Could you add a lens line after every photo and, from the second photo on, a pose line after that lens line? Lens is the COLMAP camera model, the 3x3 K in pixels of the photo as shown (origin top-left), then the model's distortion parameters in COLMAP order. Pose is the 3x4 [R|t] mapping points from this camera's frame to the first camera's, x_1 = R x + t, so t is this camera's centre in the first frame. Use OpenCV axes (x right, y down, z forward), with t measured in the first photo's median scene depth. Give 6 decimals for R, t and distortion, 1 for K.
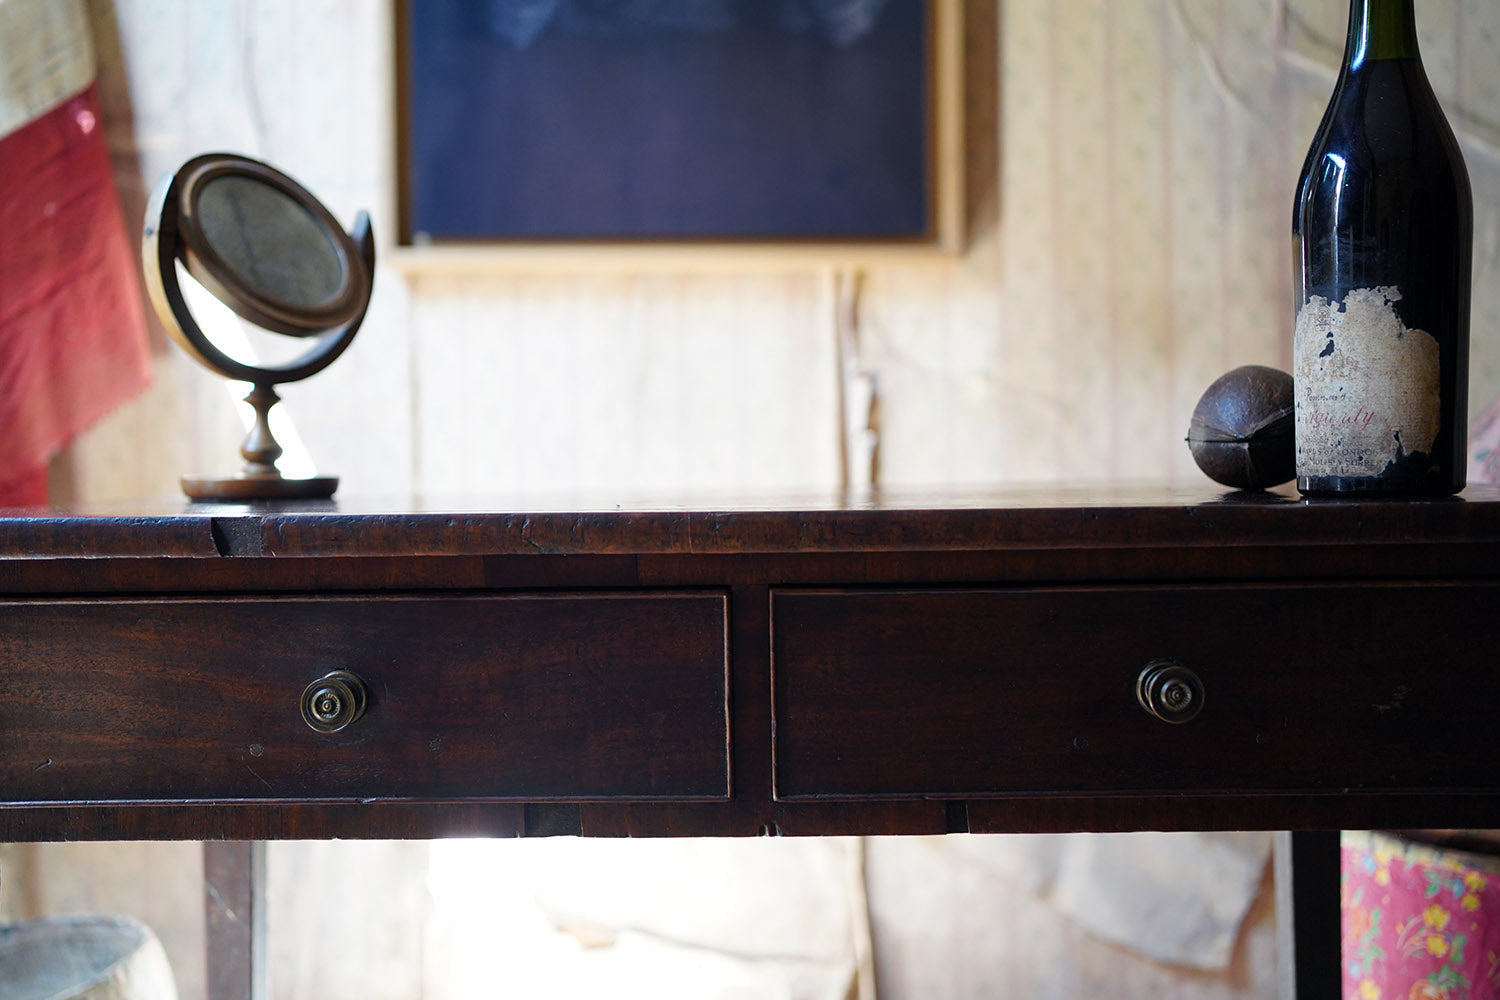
lens RADIAL K [[1516.8, 0, 747.6], [0, 1516.8, 496.9], [0, 0, 1]] dist [0.025565, 0.000000]
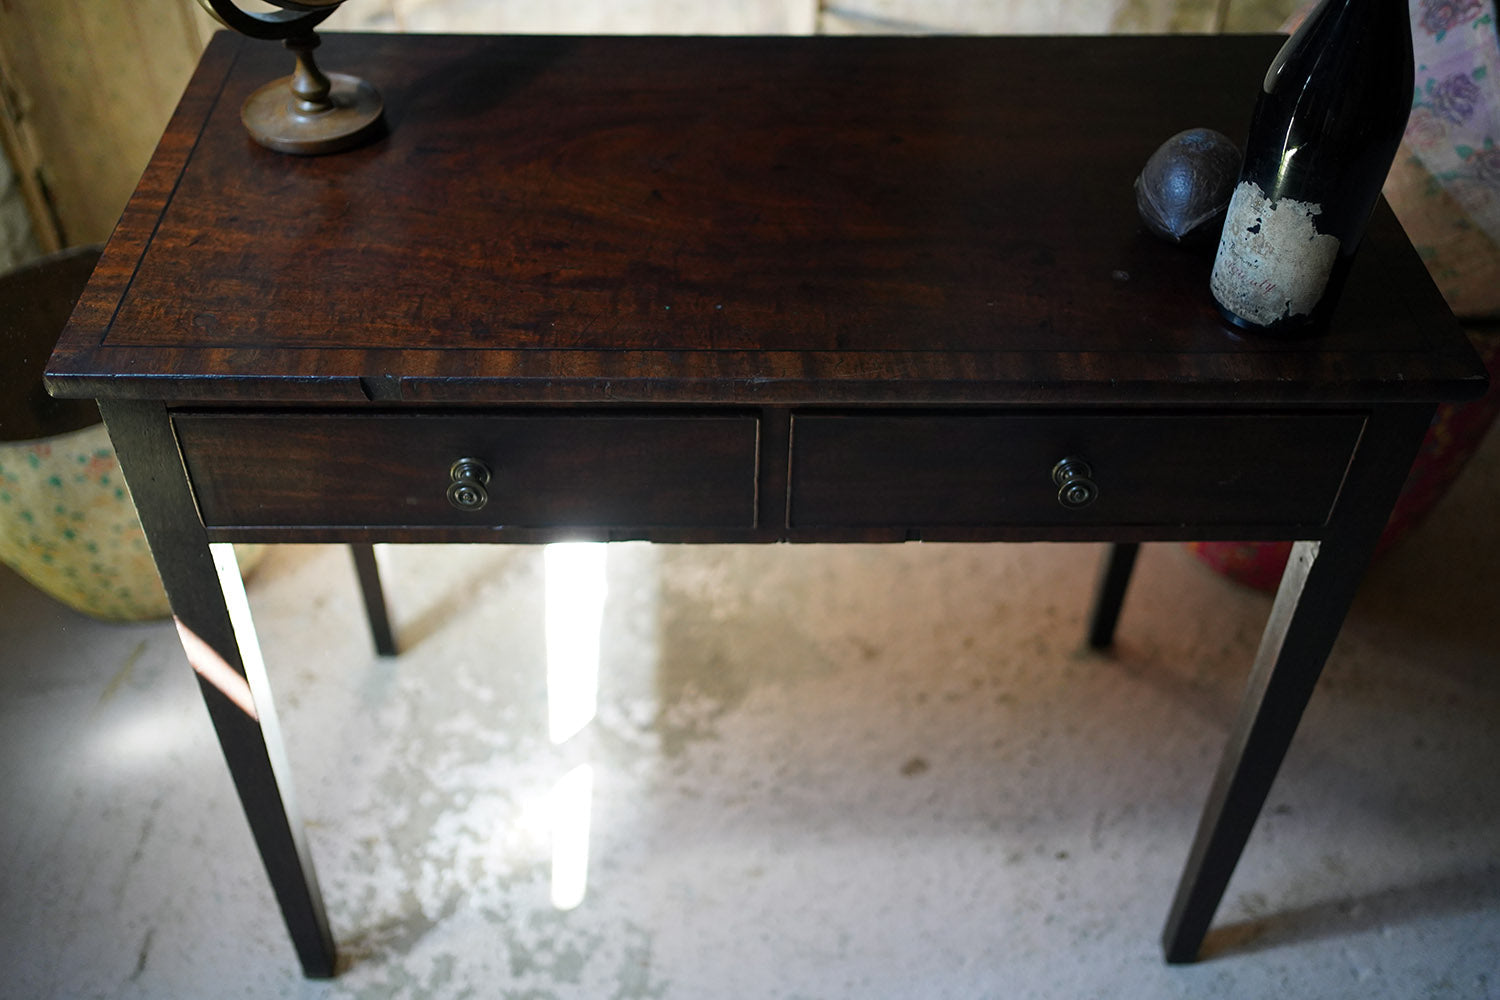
lens RADIAL K [[1516.8, 0, 747.4], [0, 1516.8, 497.6], [0, 0, 1]] dist [0.025565, 0.000000]
pose [[0.998340, -0.008446, 0.056976, -0.098448], [-0.031679, 0.745631, 0.665606, -0.755671], [-0.048105, -0.666306, 0.744125, -0.031664]]
